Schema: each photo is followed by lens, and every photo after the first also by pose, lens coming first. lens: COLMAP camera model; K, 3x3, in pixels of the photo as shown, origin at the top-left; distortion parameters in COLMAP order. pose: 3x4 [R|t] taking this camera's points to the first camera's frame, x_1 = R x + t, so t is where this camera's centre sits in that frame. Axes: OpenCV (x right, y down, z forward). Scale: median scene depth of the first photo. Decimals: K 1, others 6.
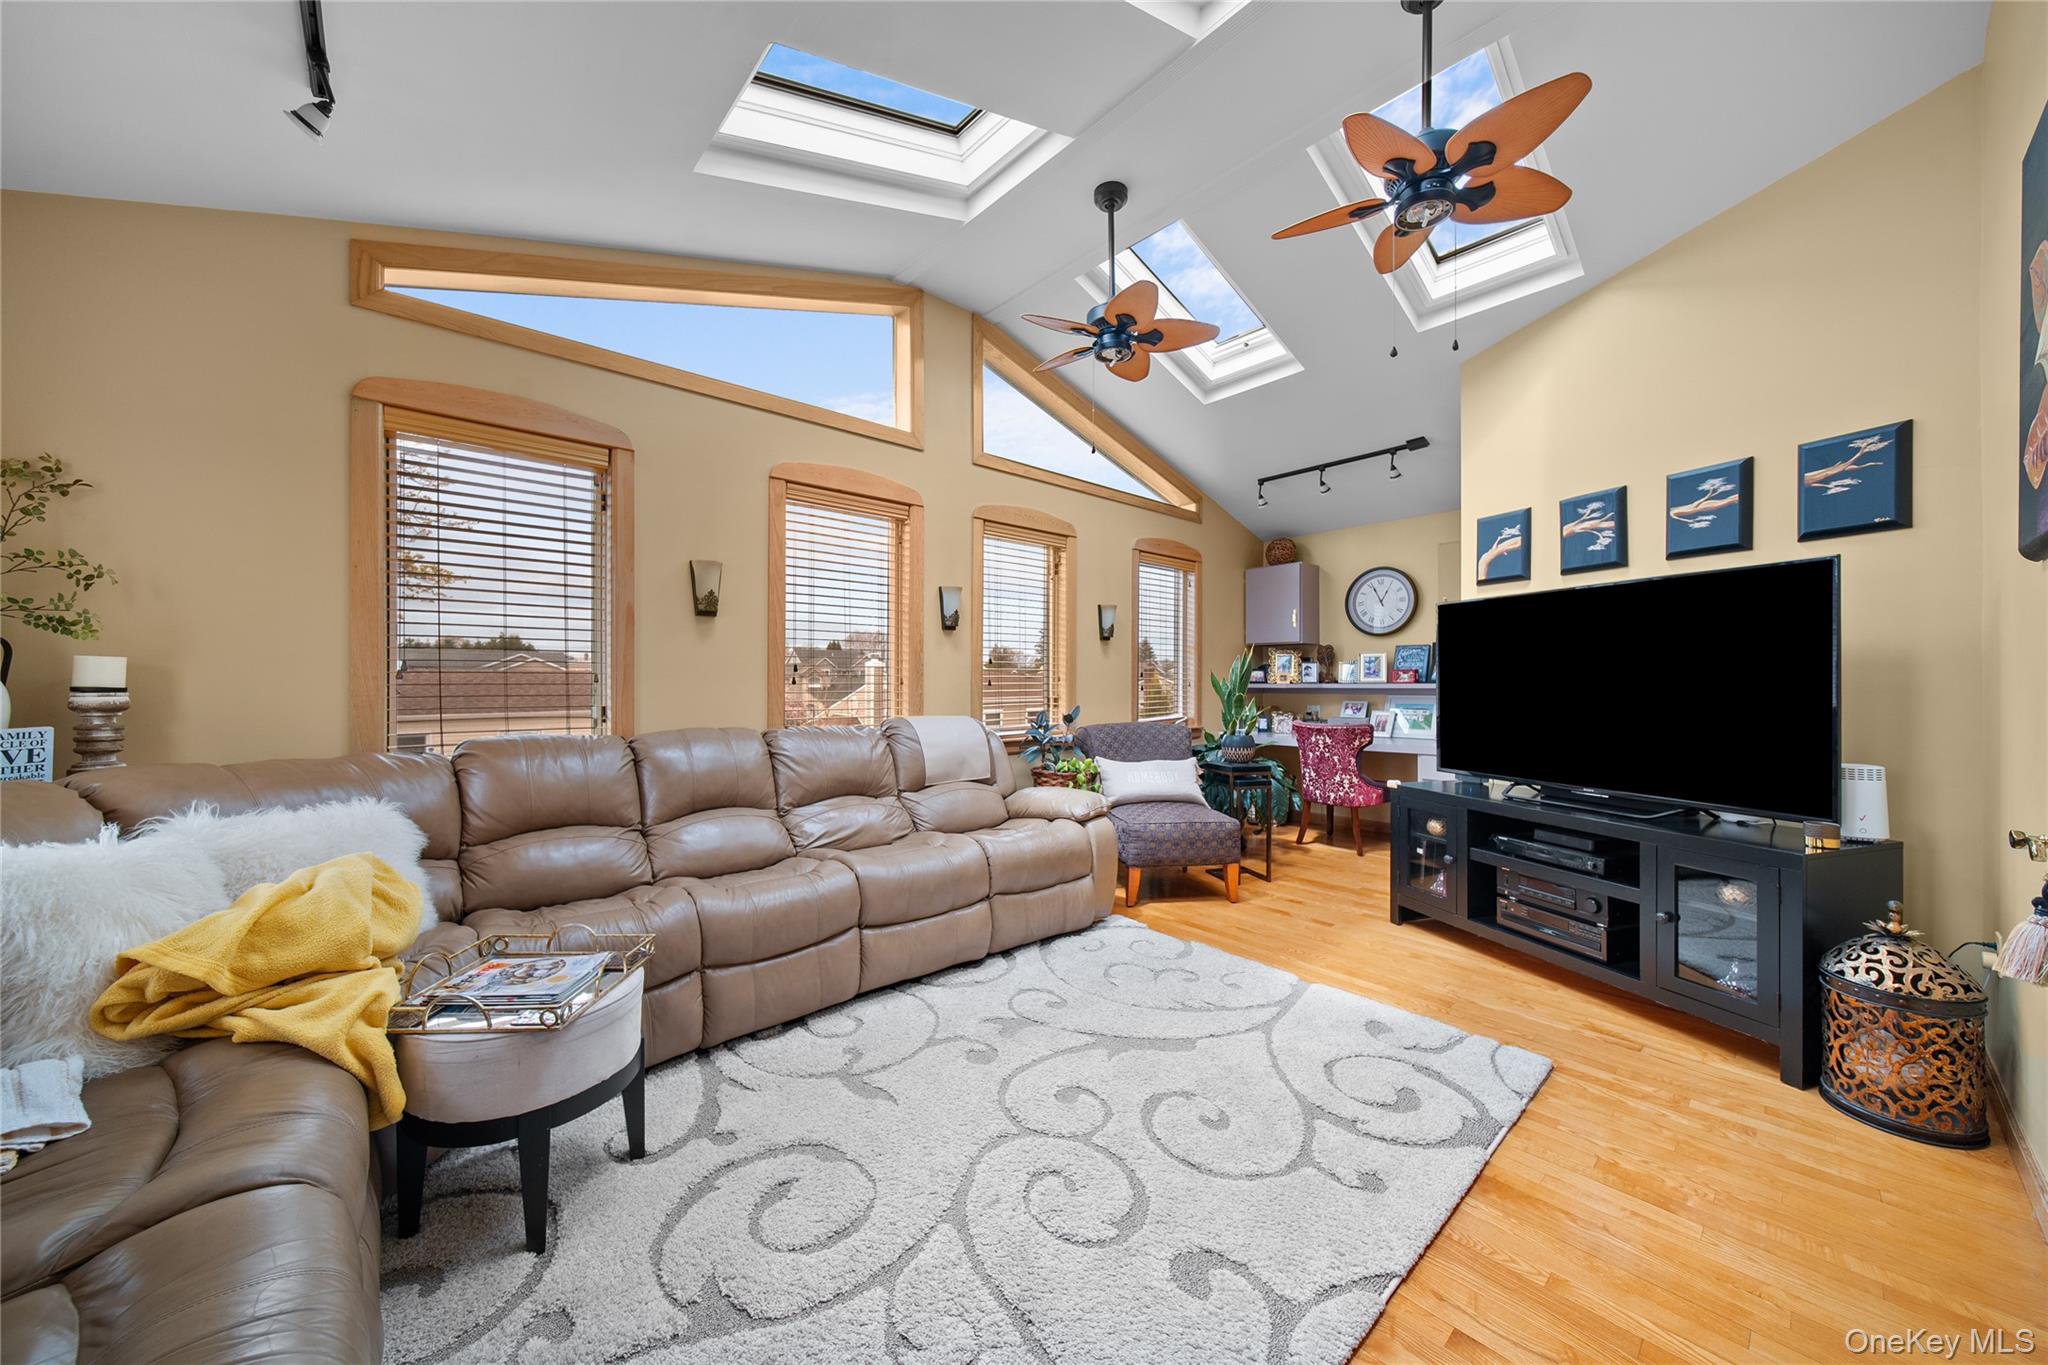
lens RADIAL K [[716.3, 0, 1027.2], [0, 716.3, 682.8], [0, 0, 1]] dist [-0.000142, 0.000004]
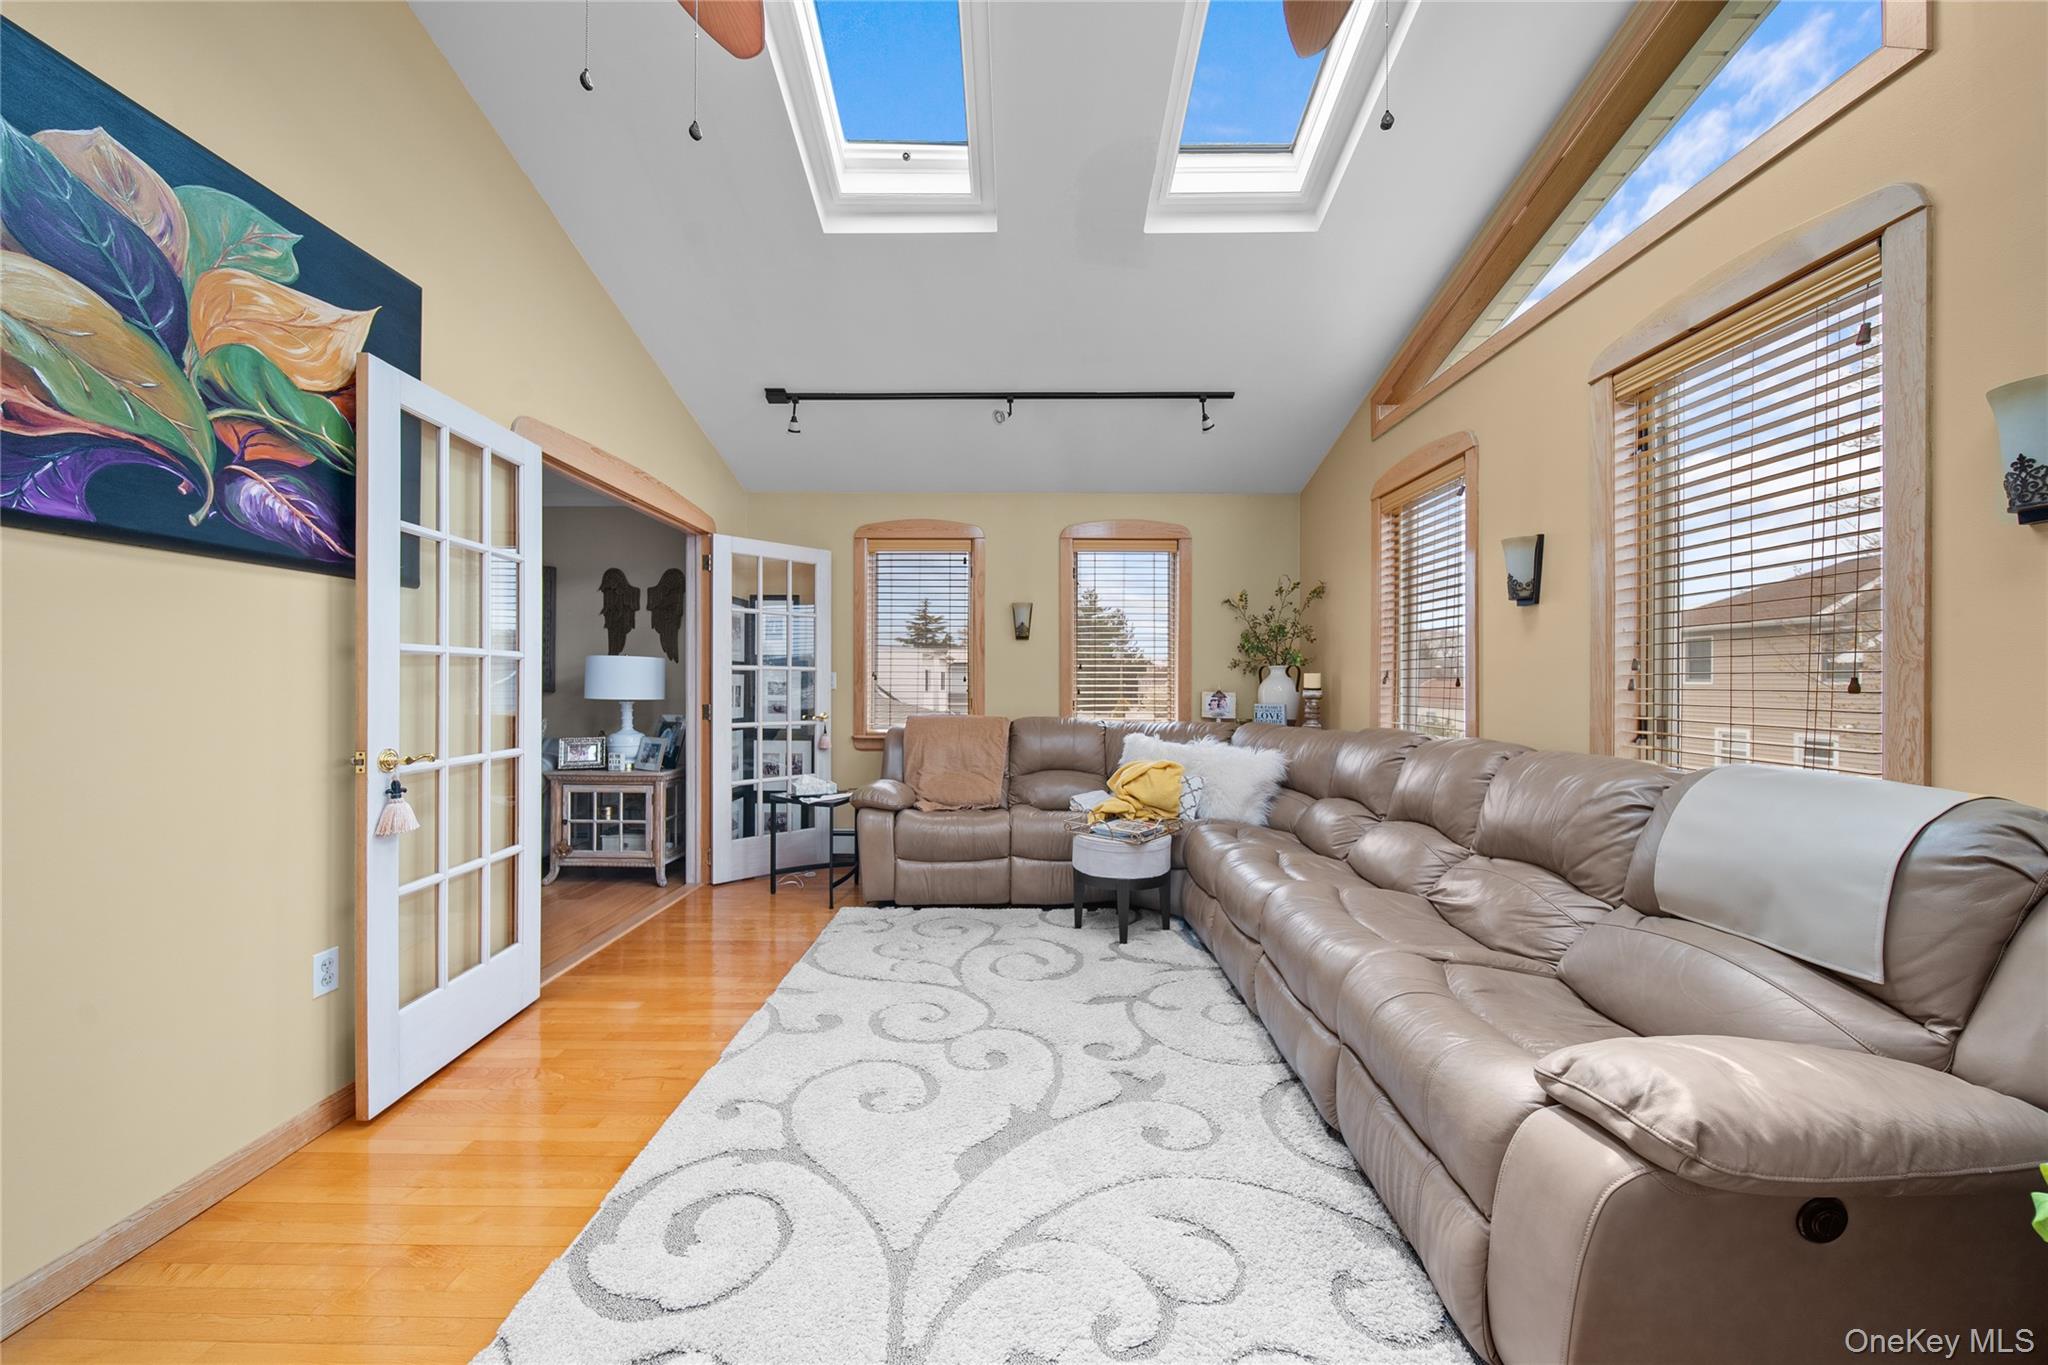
lens RADIAL K [[716.3, 0, 1028.6], [0, 716.3, 680.7], [0, 0, 1]] dist [-0.000142, 0.000004]
pose [[-0.669697, -0.008449, -0.742587, 0.823931], [-0.007225, 0.999962, -0.004861, -0.002866], [0.742600, 0.002109, -0.669732, 1.722418]]
